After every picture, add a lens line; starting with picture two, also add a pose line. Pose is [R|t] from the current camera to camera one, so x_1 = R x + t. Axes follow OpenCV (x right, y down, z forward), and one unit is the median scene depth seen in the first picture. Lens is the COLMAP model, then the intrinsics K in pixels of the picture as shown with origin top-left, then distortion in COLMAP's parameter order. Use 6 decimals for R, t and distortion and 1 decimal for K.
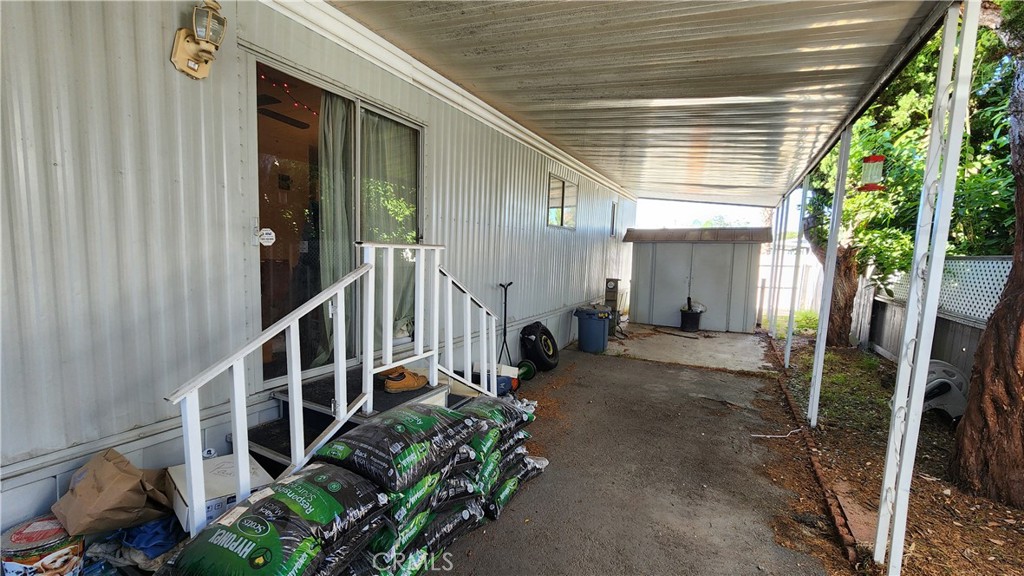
lens RADIAL K [[415.4, 0, 510.7], [0, 415.4, 290.8], [0, 0, 1]] dist [0.000356, 0.000354]
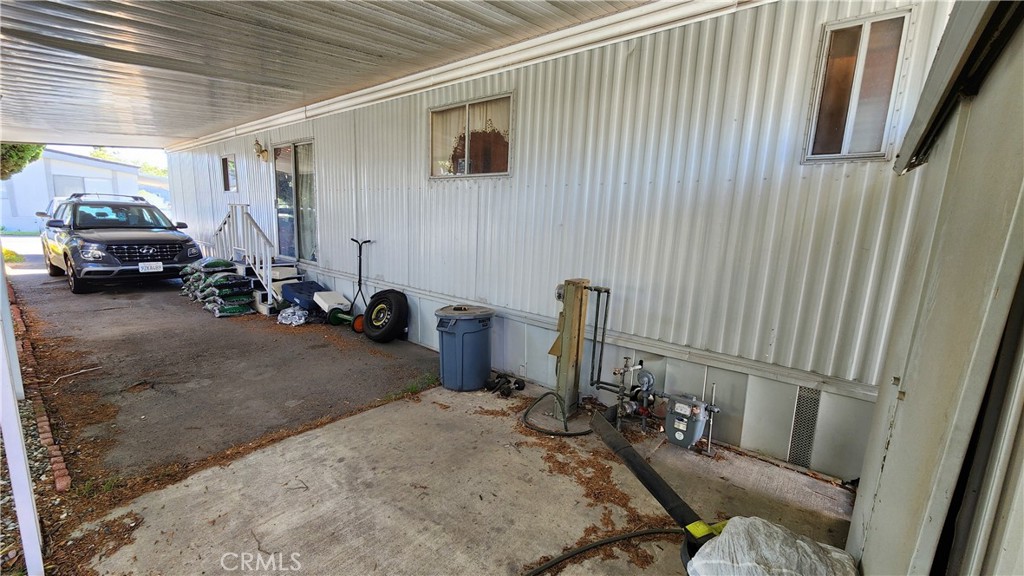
lens RADIAL K [[415.4, 0, 508.1], [0, 415.4, 292.0], [0, 0, 1]] dist [0.000356, 0.000354]
pose [[-0.197294, 0.120895, -0.972862, 1.053943], [-0.148034, 0.977314, 0.151470, -0.114090], [0.969103, 0.173901, -0.174921, 1.643568]]
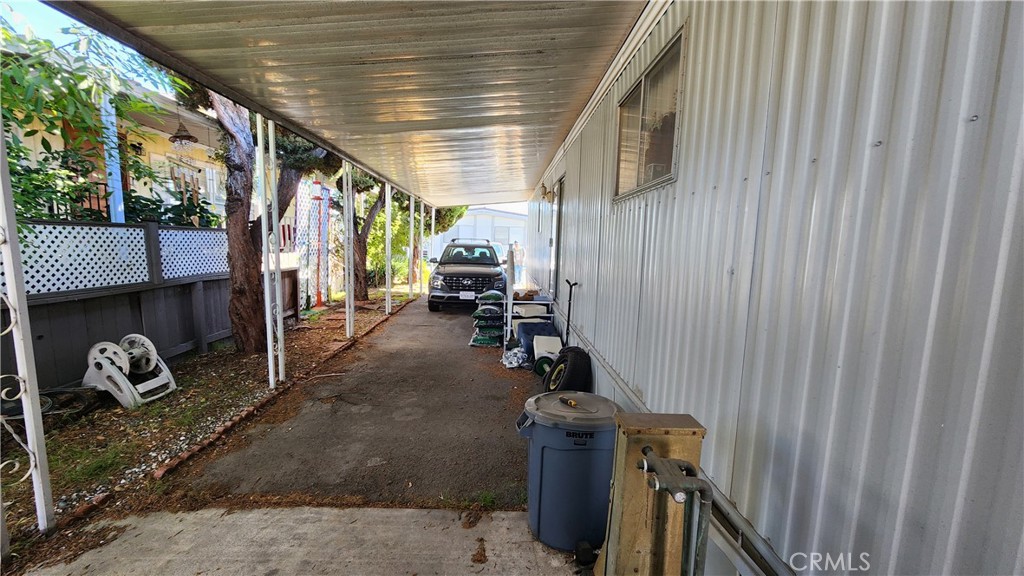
lens RADIAL K [[415.4, 0, 512.2], [0, 415.4, 292.1], [0, 0, 1]] dist [0.000356, 0.000354]
pose [[-0.866520, -0.004450, -0.499123, 0.596545], [-0.110258, 0.976966, 0.182706, -0.158648], [0.486813, 0.213350, -0.847051, 1.780240]]
